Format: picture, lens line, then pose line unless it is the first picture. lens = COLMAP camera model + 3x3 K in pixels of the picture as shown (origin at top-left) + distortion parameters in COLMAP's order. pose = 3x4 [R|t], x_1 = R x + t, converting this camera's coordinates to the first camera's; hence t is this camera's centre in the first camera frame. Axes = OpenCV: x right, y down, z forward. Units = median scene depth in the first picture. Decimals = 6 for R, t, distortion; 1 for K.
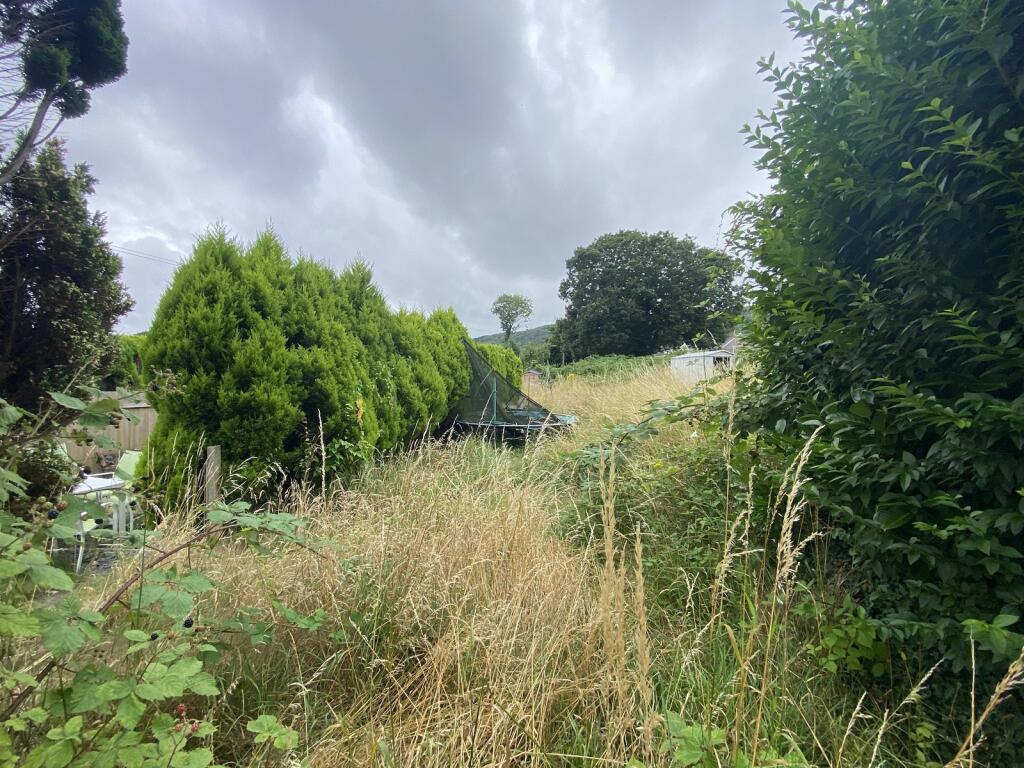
lens RADIAL K [[423.3, 0, 511.8], [0, 423.3, 383.1], [0, 0, 1]] dist [-0.003617, -0.002321]
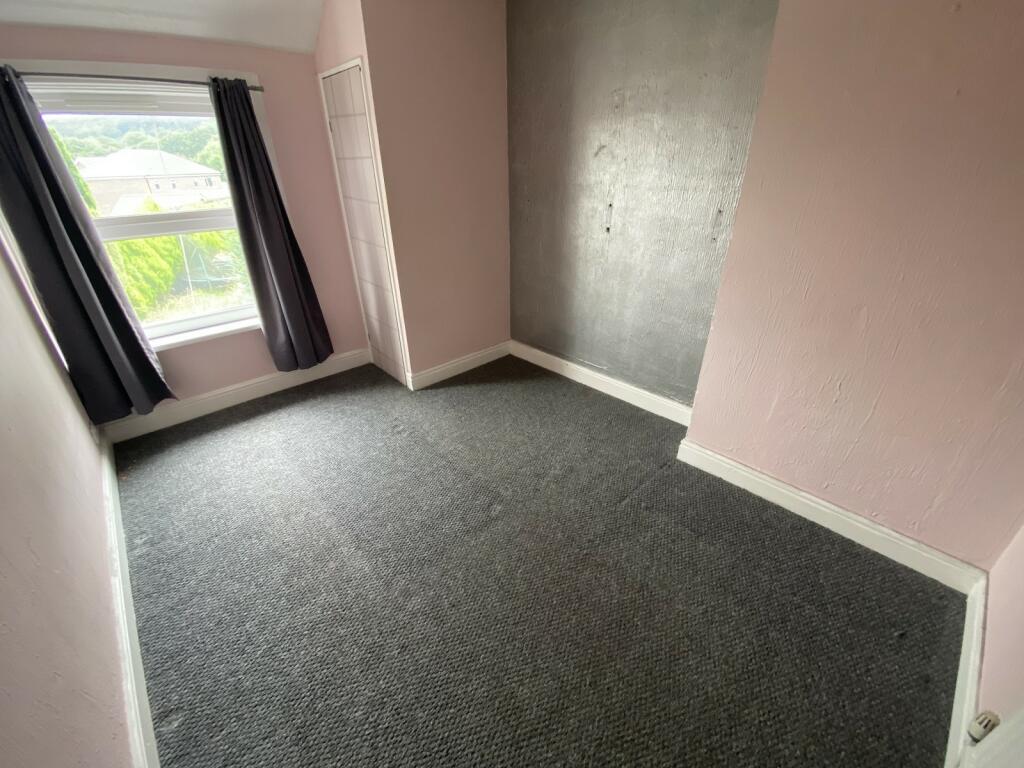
lens RADIAL K [[423.3, 0, 512.4], [0, 423.3, 382.1], [0, 0, 1]] dist [-0.003617, -0.002321]
pose [[0.873698, -0.239673, 0.423330, 0.316060], [0.019827, 0.887031, 0.461283, -0.440245], [-0.486064, -0.394629, 0.779750, -1.710988]]
